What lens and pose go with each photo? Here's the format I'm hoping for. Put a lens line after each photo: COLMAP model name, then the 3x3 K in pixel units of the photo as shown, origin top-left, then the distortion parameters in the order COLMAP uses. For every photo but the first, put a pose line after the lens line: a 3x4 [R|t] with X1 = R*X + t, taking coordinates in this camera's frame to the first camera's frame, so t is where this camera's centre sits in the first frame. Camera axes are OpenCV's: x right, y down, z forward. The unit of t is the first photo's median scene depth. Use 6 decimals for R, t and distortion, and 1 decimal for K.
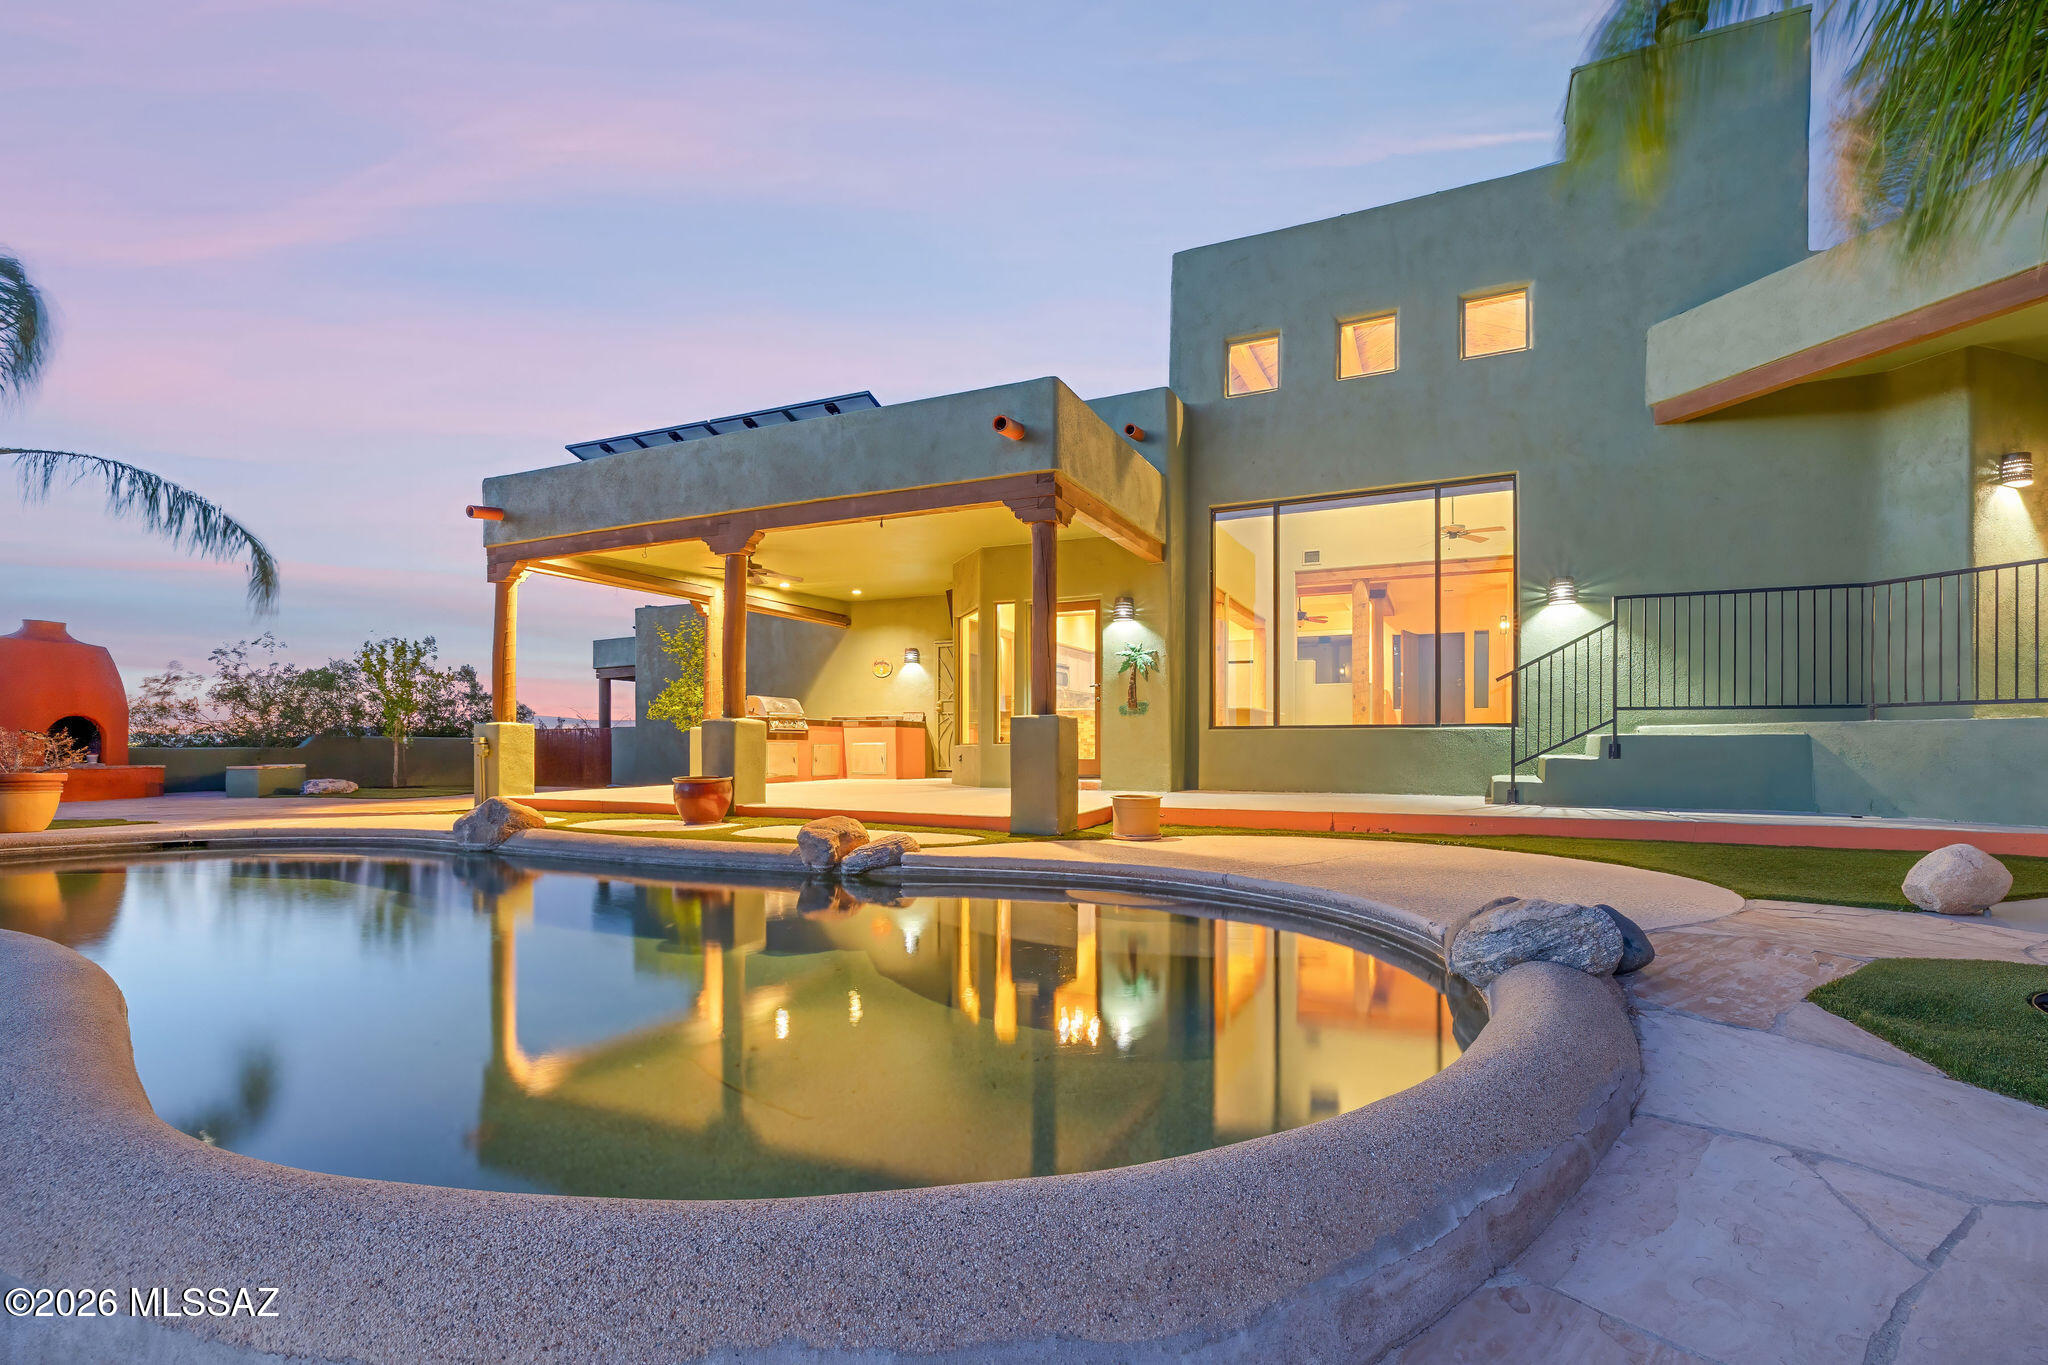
lens RADIAL K [[891.0, 0, 1023.6], [0, 891.0, 736.5], [0, 0, 1]] dist [0.000502, 0.000805]
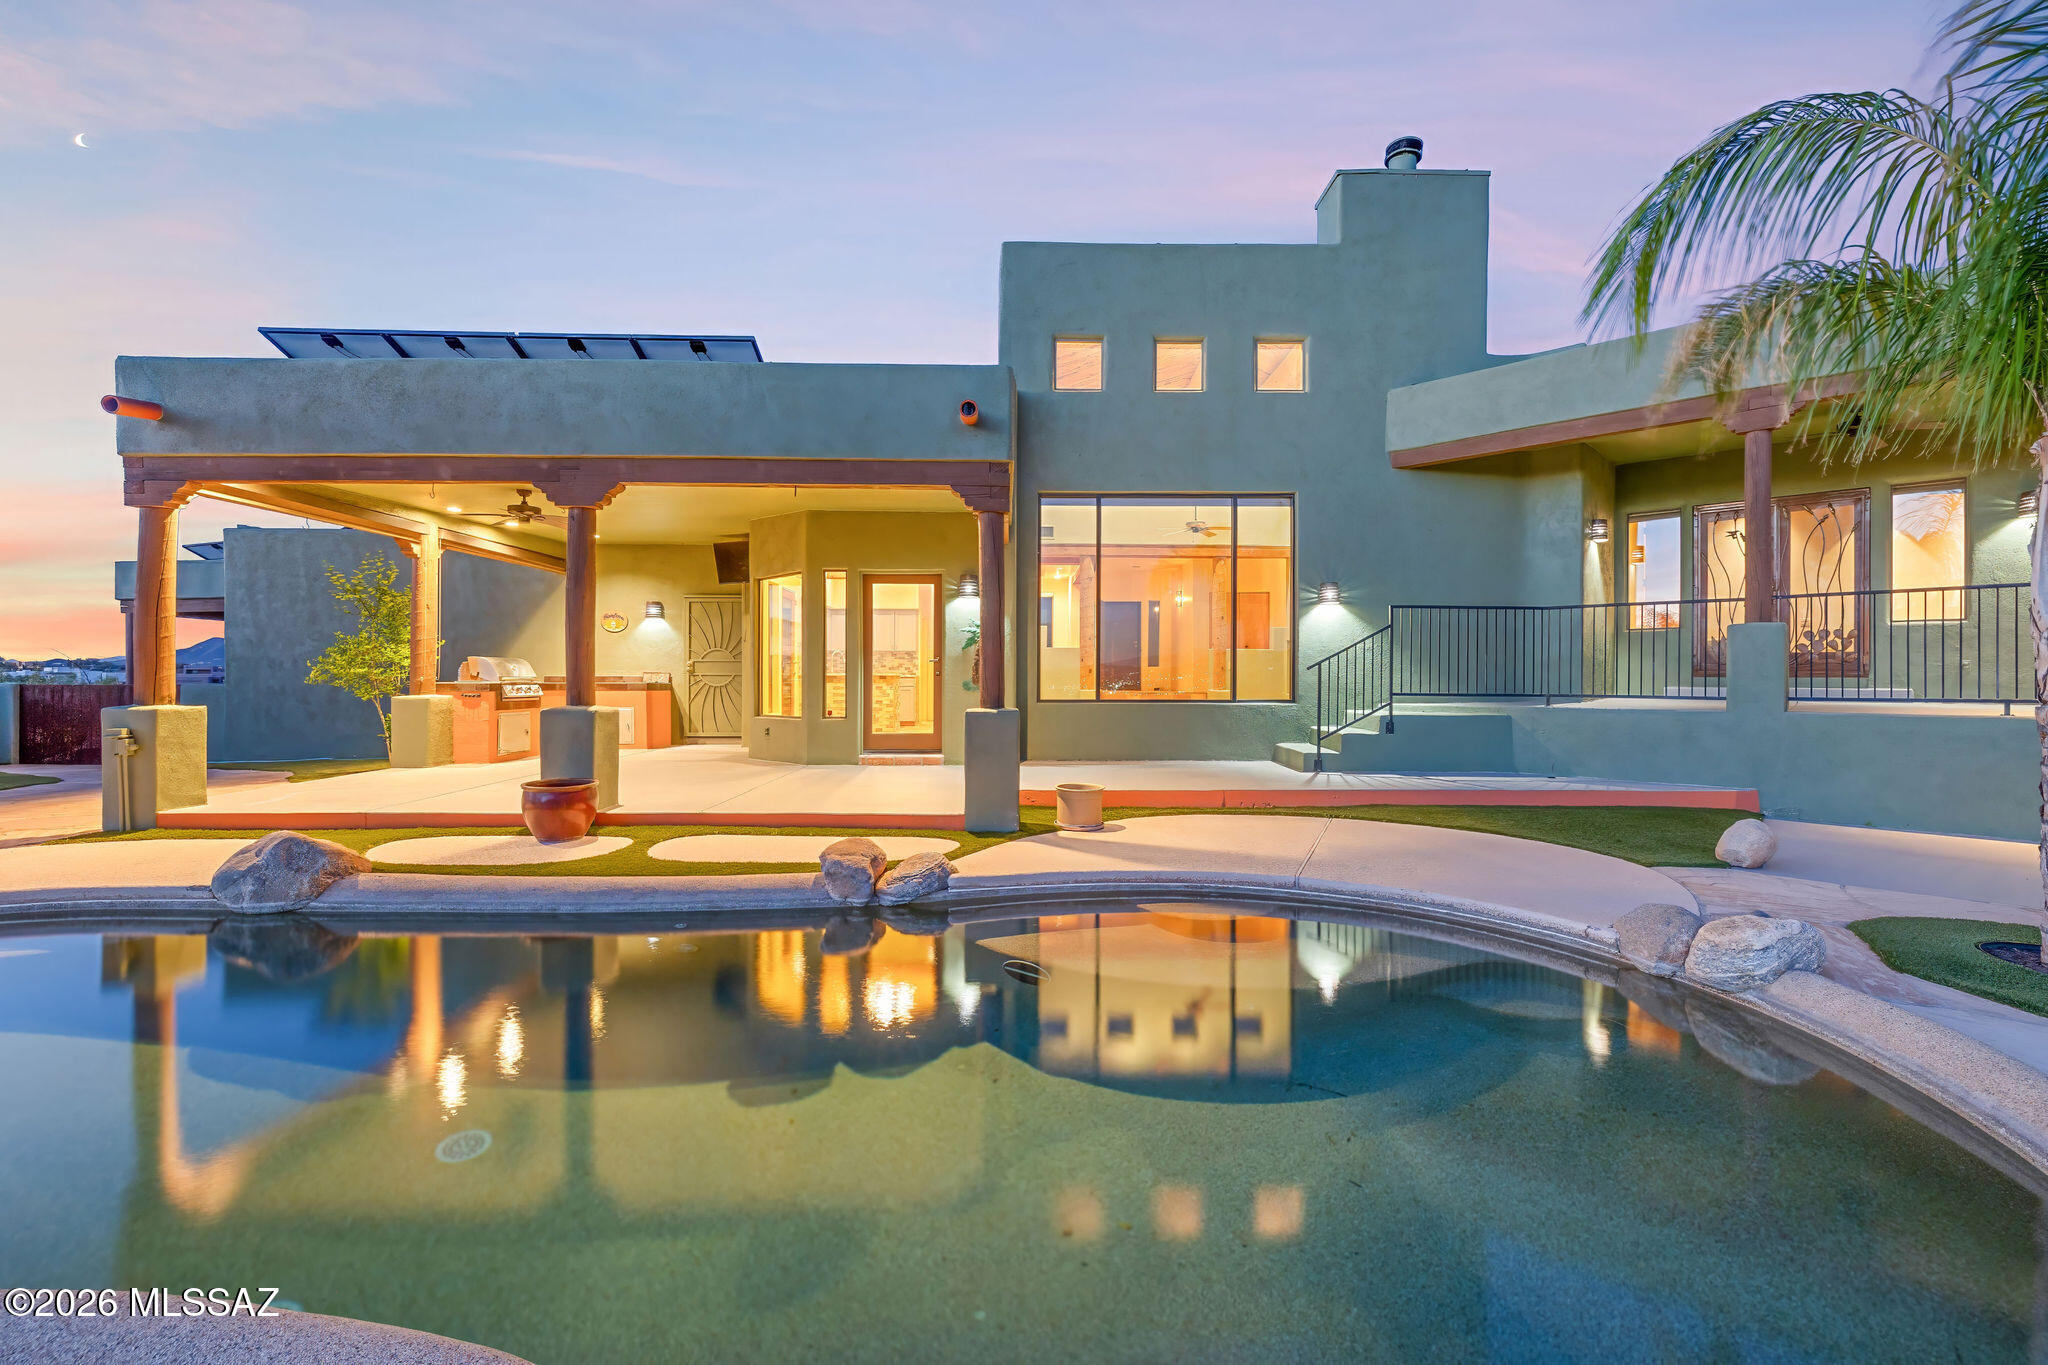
lens RADIAL K [[855.8, 0, 1024.0], [0, 855.8, 682.5], [0, 0, 1]] dist [0.000949, 0.000139]
pose [[0.906390, -0.000240, 0.422443, -0.268435], [-0.004478, 0.999938, 0.010176, -0.048404], [-0.422419, -0.011115, 0.906332, 0.099453]]
